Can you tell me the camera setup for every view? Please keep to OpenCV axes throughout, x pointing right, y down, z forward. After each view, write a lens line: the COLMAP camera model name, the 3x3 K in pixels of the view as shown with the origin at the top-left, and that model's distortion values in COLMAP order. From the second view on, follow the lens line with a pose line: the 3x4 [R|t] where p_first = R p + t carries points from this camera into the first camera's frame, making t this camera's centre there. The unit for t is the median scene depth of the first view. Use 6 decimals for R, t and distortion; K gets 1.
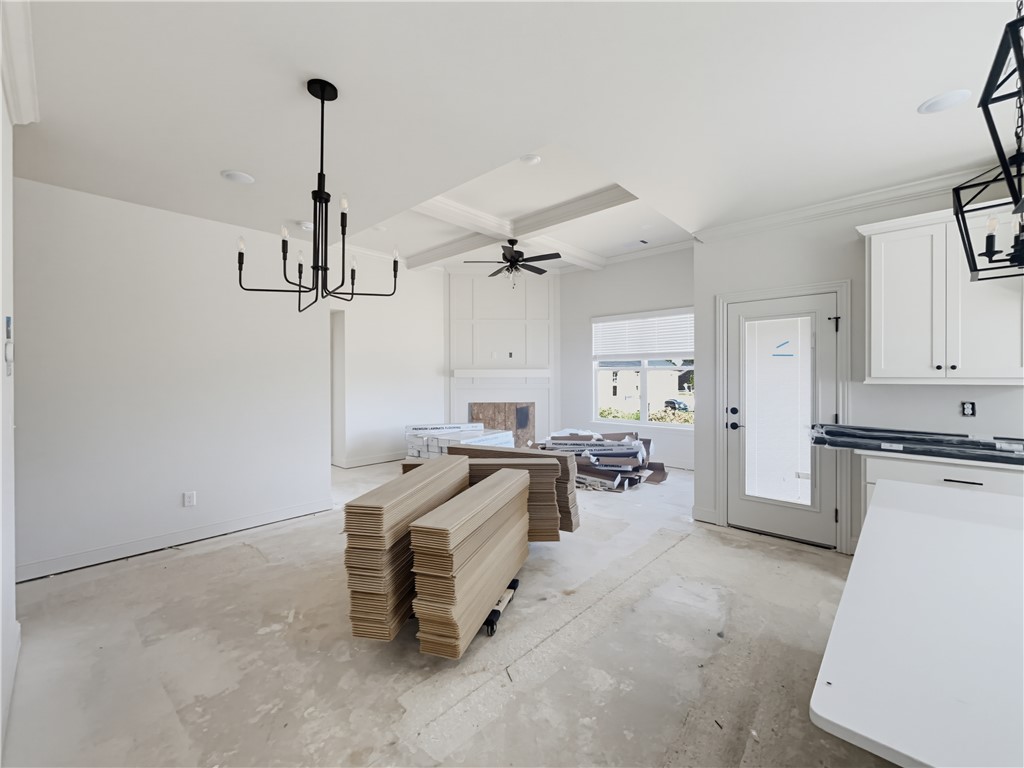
lens RADIAL K [[420.5, 0, 518.0], [0, 420.5, 379.4], [0, 0, 1]] dist [0.001145, 0.001099]
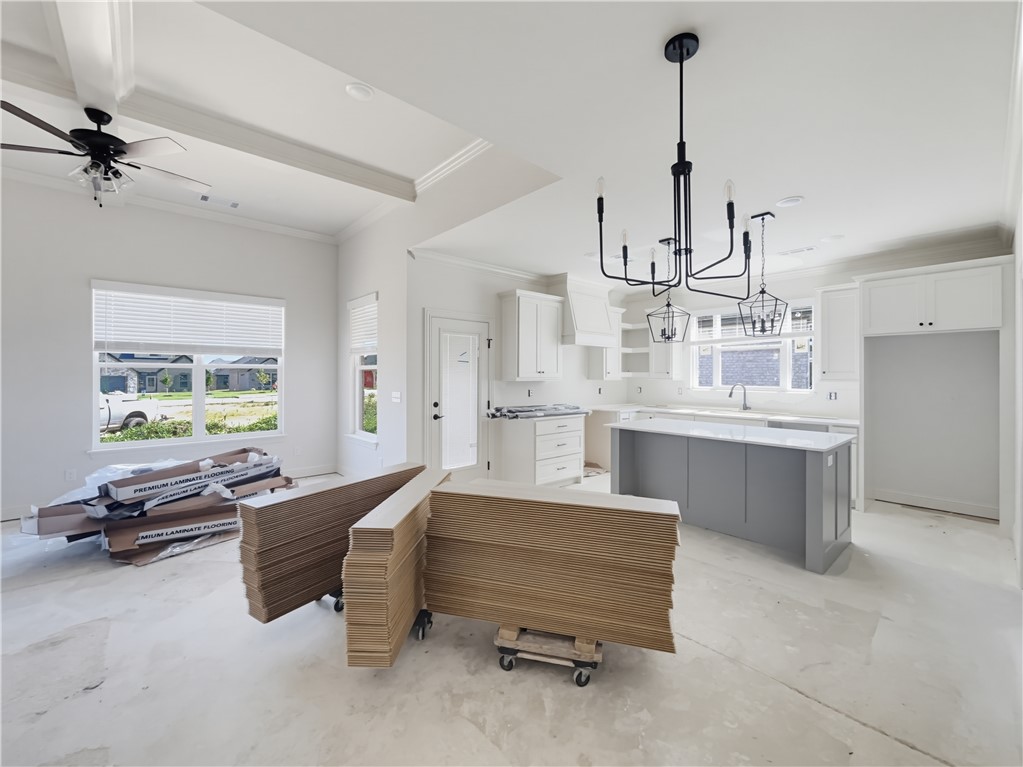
lens RADIAL K [[420.1, 0, 517.4], [0, 420.1, 378.9], [0, 0, 1]] dist [0.001145, 0.001099]
pose [[0.099969, -0.006366, 0.994970, -0.694032], [0.004644, 0.999972, 0.005932, -0.007150], [-0.994980, 0.004028, 0.099995, 0.639837]]
